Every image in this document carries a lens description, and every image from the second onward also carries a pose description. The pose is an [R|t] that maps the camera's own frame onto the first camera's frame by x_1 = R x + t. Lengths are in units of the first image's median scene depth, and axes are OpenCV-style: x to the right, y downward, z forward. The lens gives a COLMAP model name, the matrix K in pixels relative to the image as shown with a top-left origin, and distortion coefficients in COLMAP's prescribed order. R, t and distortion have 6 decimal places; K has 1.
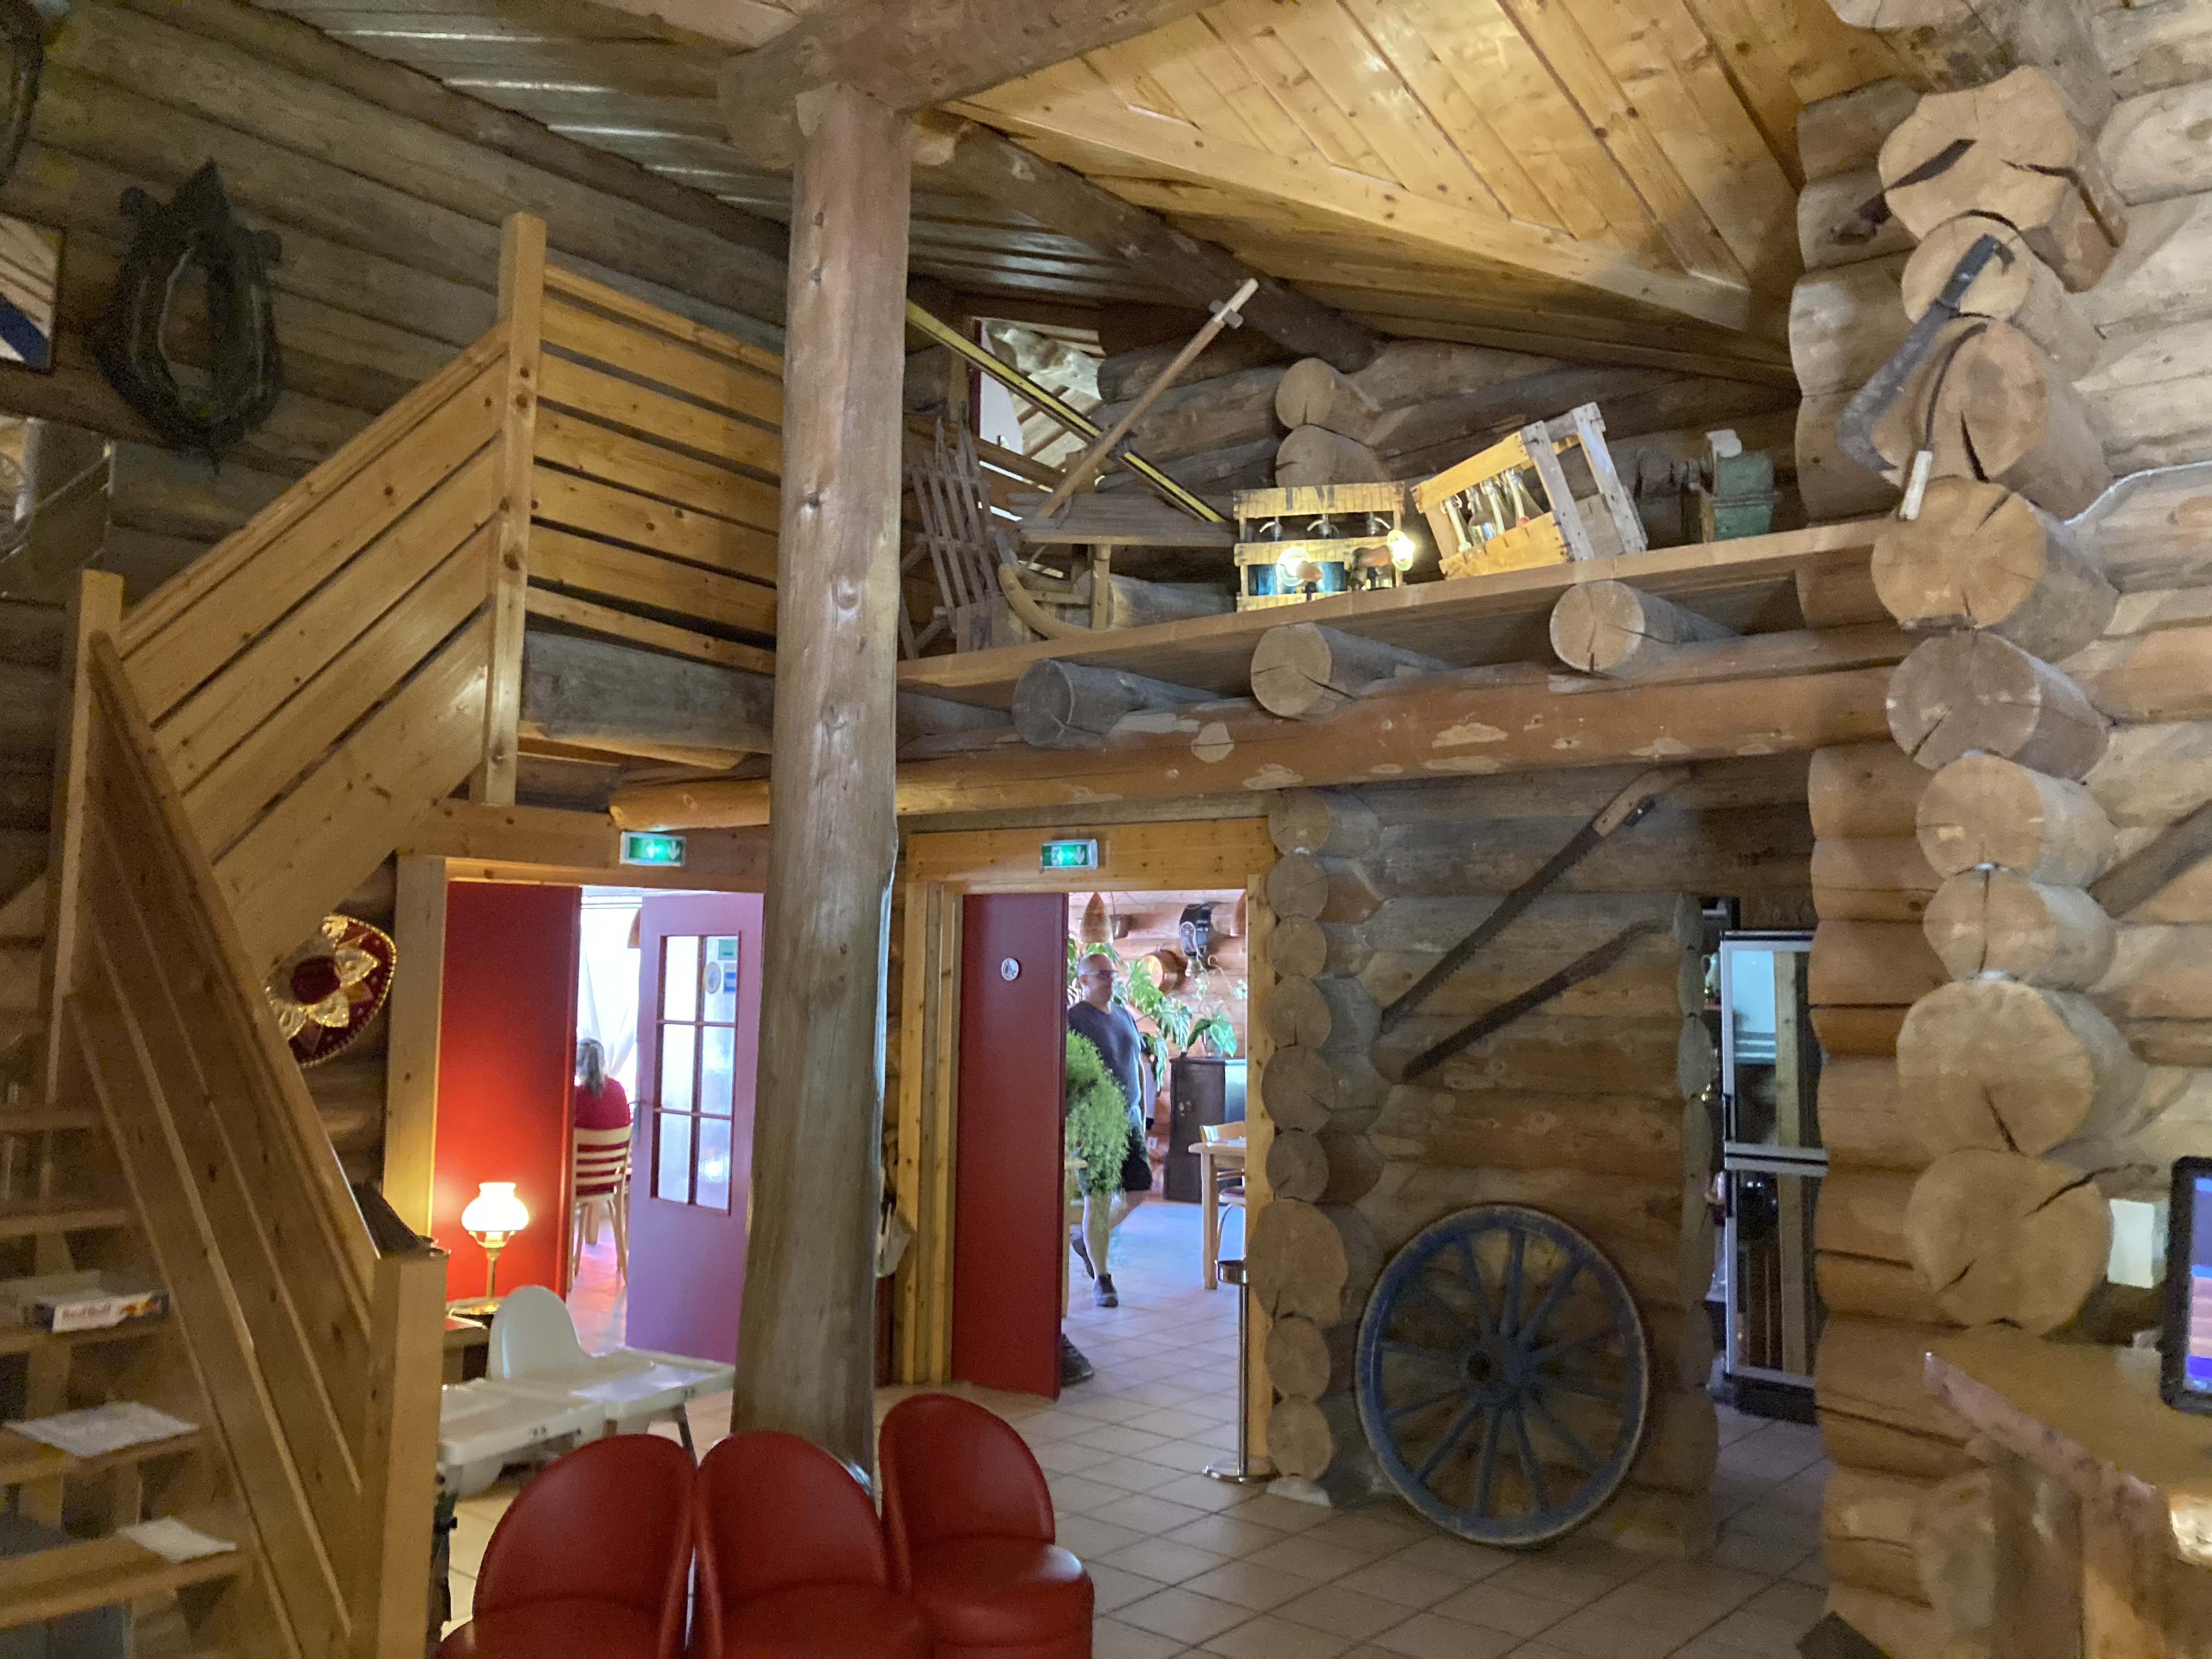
lens RADIAL K [[1829.5, 0, 1103.5], [0, 1829.5, 784.2], [0, 0, 1]] dist [0.000508, 0.003565]
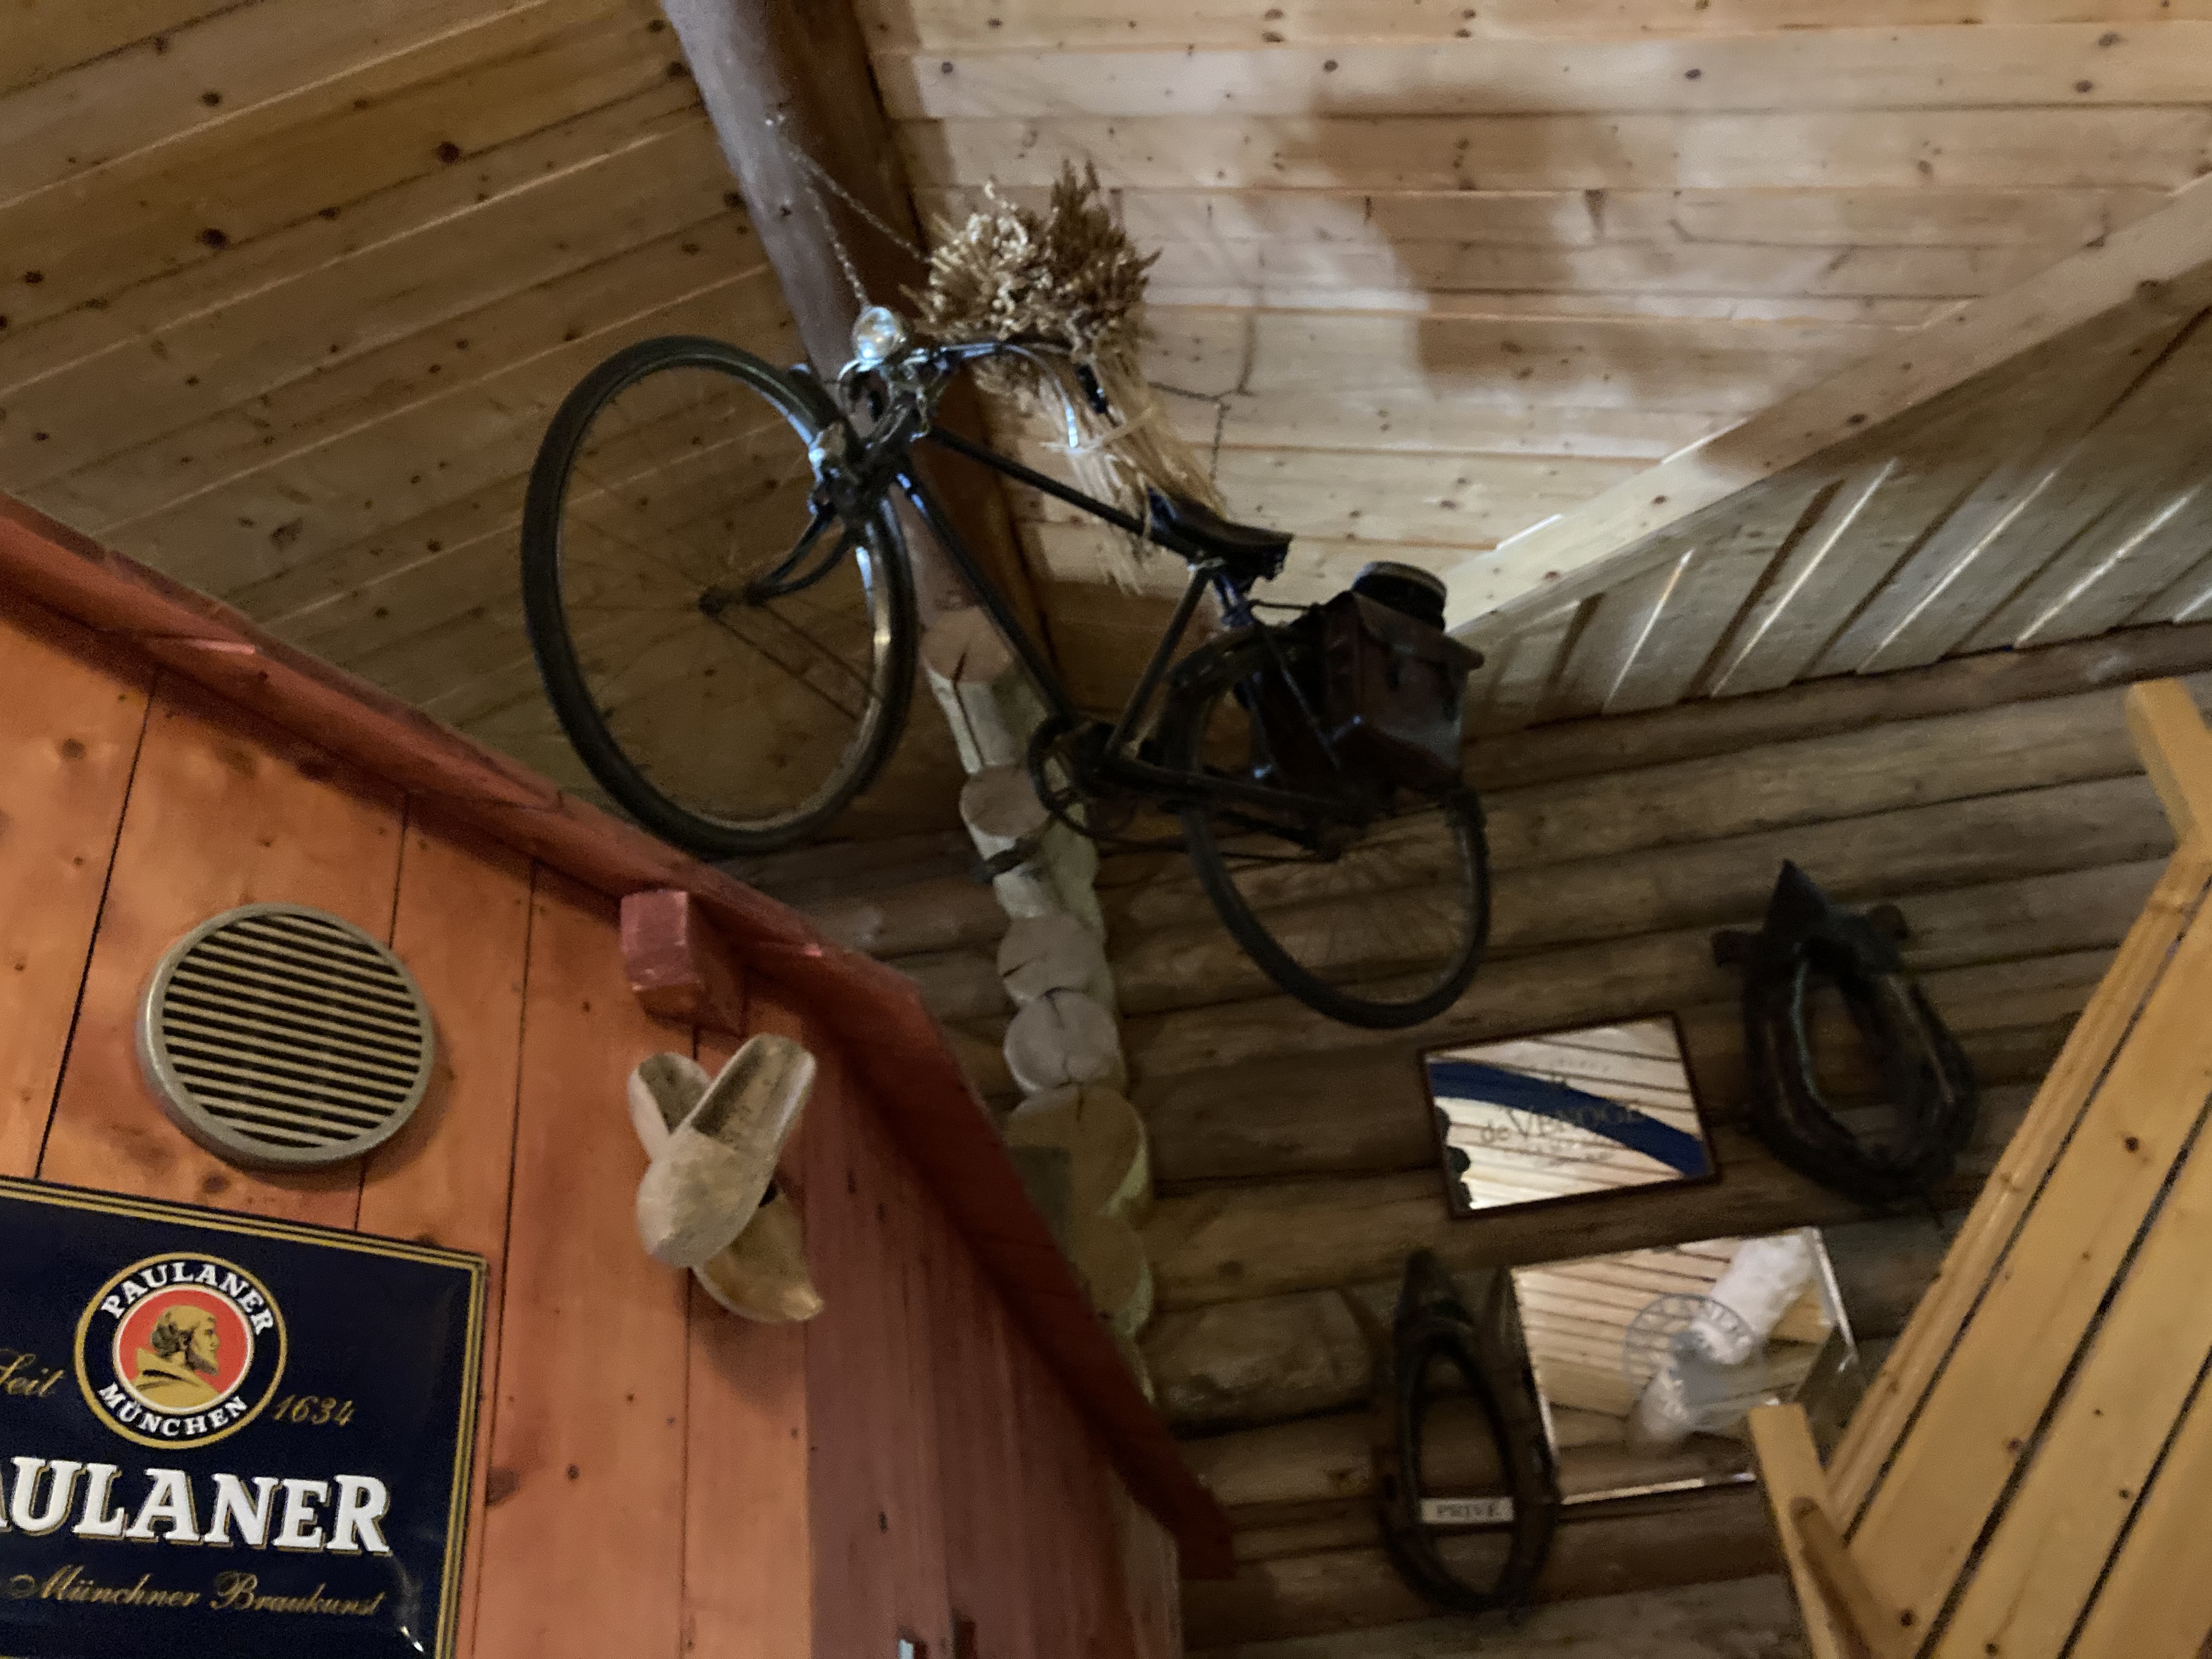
lens RADIAL K [[1829.5, 0, 1103.5], [0, 1829.5, 784.2], [0, 0, 1]] dist [0.000508, 0.003565]
pose [[0.518152, -0.520202, -0.678903, -0.071100], [0.171275, 0.840802, -0.513535, -0.002443], [0.837964, 0.149810, 0.524760, 0.305359]]
